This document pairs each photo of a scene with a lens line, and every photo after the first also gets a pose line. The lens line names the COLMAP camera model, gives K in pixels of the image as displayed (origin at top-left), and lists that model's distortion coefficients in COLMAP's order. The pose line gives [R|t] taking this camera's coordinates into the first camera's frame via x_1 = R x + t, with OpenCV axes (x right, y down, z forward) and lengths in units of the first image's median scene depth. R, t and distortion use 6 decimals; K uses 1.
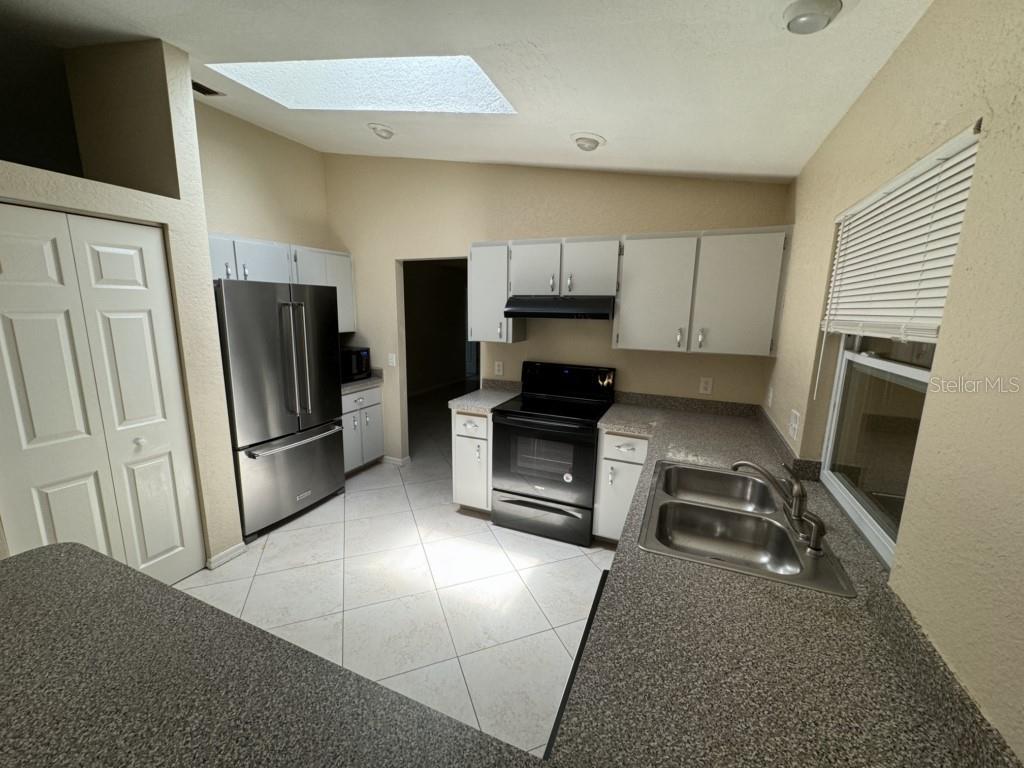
lens RADIAL K [[409.0, 0, 515.5], [0, 409.0, 382.4], [0, 0, 1]] dist [0.001263, -0.000685]
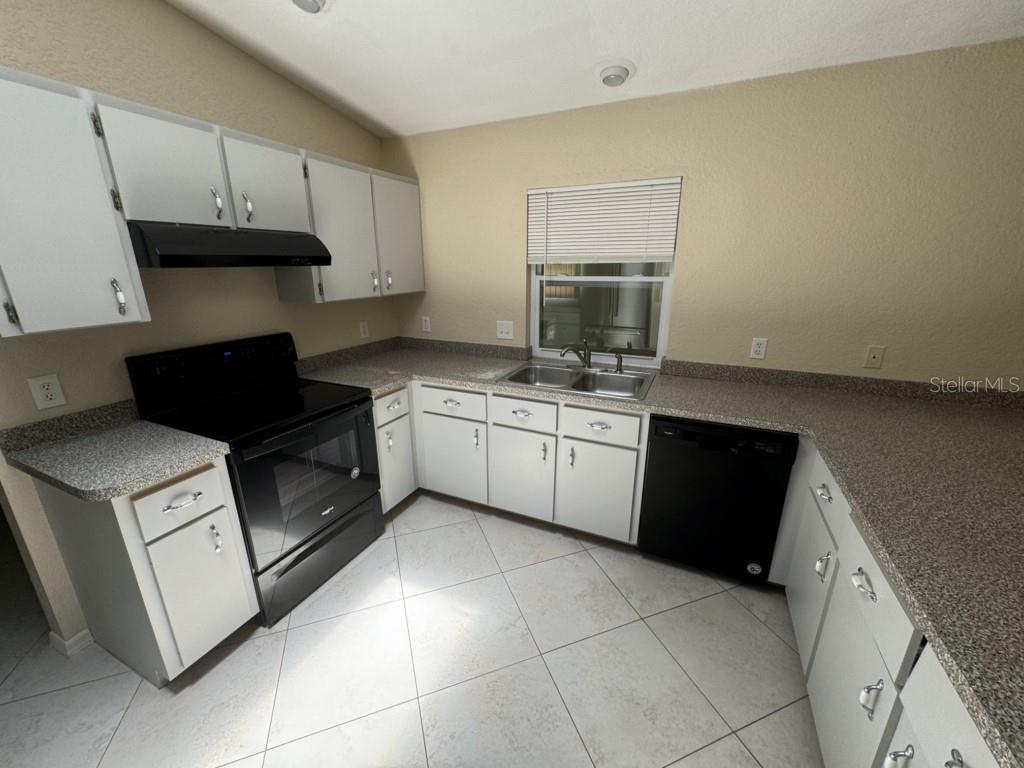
lens RADIAL K [[409.0, 0, 510.8], [0, 409.0, 381.8], [0, 0, 1]] dist [0.001263, -0.000685]
pose [[0.033504, -0.298705, 0.953757, -0.549463], [0.183713, 0.939873, 0.287903, -0.100235], [-0.982409, 0.165571, 0.086365, 0.604110]]
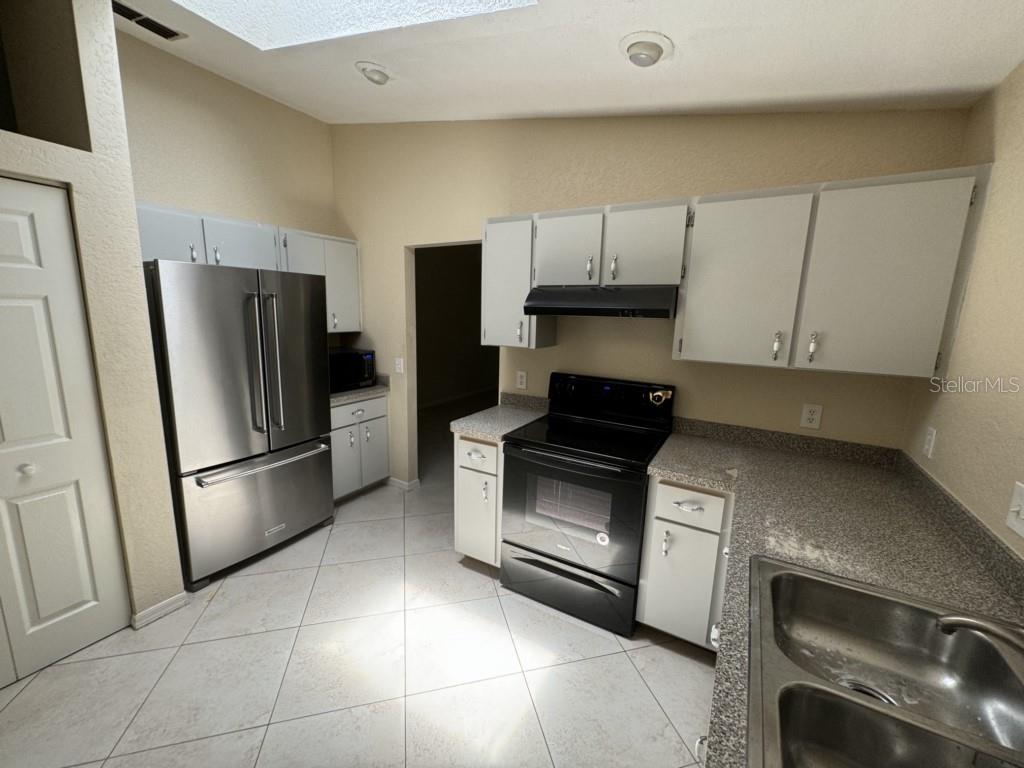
lens RADIAL K [[409.0, 0, 515.7], [0, 409.0, 384.4], [0, 0, 1]] dist [0.001263, -0.000685]
pose [[0.992761, 0.030484, -0.116178, 0.051340], [-0.031039, 0.999514, -0.002969, -0.029611], [0.116031, 0.006554, 0.993224, 0.267242]]
